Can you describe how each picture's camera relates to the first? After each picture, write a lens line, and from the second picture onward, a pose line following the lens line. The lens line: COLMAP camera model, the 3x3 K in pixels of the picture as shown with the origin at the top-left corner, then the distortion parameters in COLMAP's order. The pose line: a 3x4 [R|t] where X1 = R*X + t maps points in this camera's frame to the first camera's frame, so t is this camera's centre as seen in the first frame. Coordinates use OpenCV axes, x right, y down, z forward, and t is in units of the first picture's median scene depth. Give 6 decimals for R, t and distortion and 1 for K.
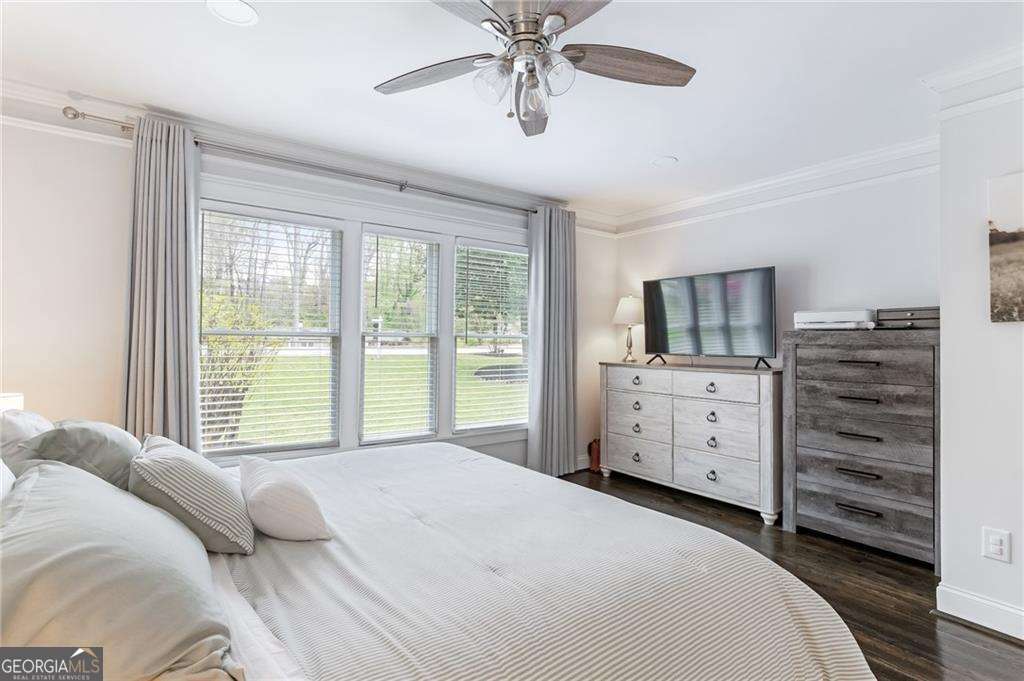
lens RADIAL K [[503.0, 0, 516.4], [0, 503.0, 339.8], [0, 0, 1]] dist [0.002997, 0.000341]
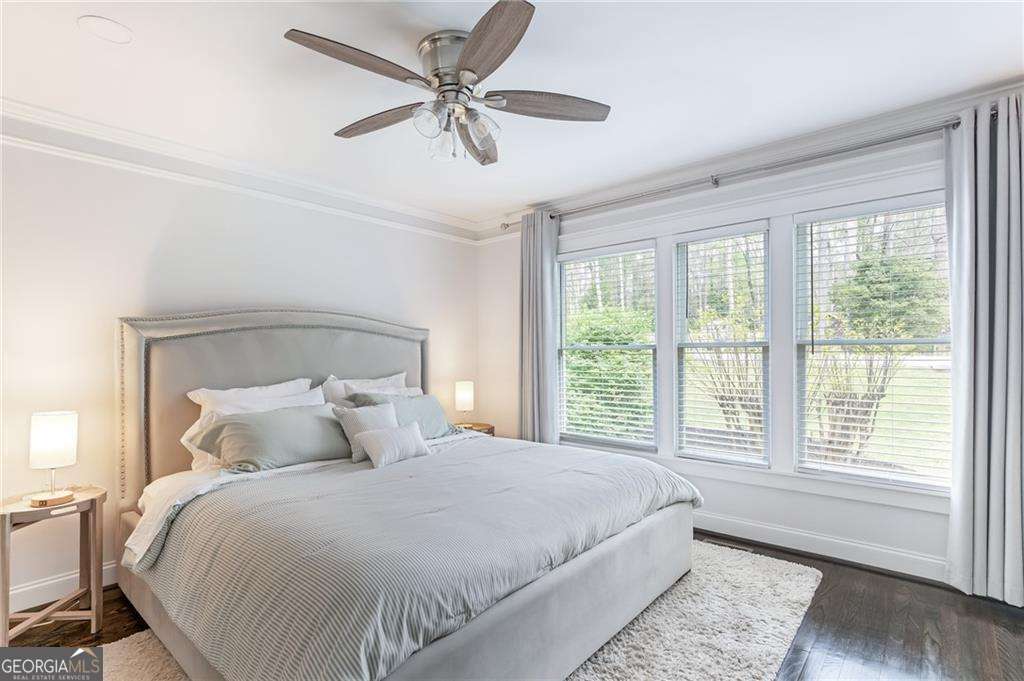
lens RADIAL K [[476.5, 0, 511.3], [0, 476.5, 346.6], [0, 0, 1]] dist [-0.001921, -0.000201]
pose [[0.218987, -0.010660, -0.975670, 0.534485], [0.017454, 0.999823, -0.007006, -0.004157], [0.975572, -0.015495, 0.219134, 0.441257]]
